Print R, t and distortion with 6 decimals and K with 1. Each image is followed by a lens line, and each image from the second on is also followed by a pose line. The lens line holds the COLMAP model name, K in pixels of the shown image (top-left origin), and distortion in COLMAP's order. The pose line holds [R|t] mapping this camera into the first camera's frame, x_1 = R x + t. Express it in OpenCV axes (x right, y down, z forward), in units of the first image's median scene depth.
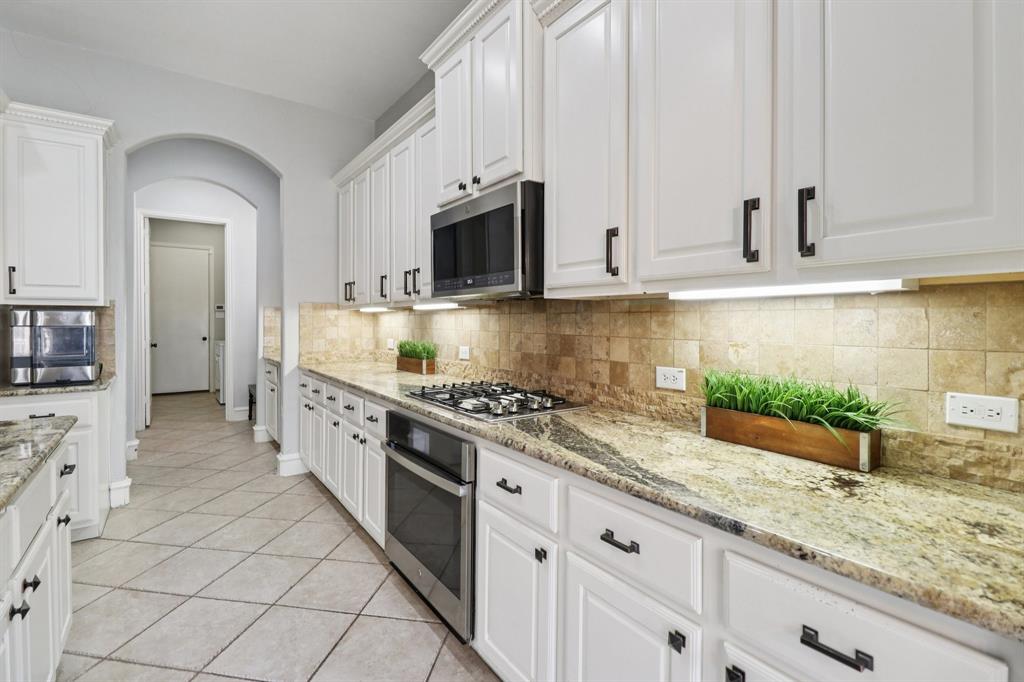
lens RADIAL K [[472.1, 0, 513.4], [0, 472.1, 333.4], [0, 0, 1]] dist [0.005677, -0.005769]
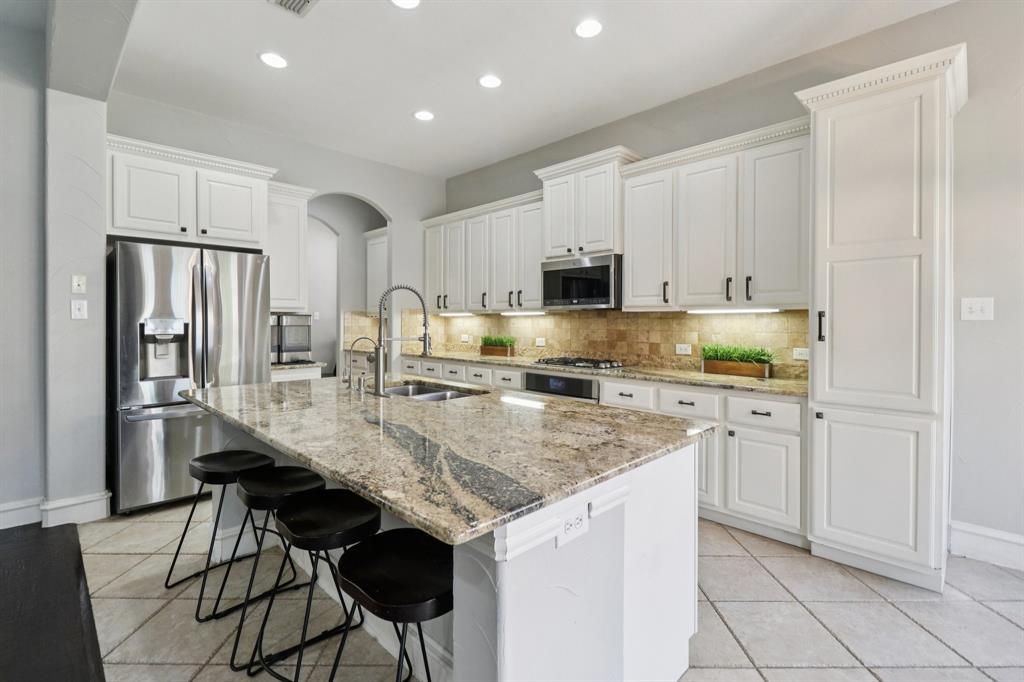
lens RADIAL K [[472.1, 0, 509.4], [0, 472.1, 335.3], [0, 0, 1]] dist [0.005677, -0.005769]
pose [[0.988288, -0.003518, 0.152557, -0.740521], [0.003165, 0.999992, 0.002555, 0.022359], [-0.152564, -0.002043, 0.988291, -0.952390]]
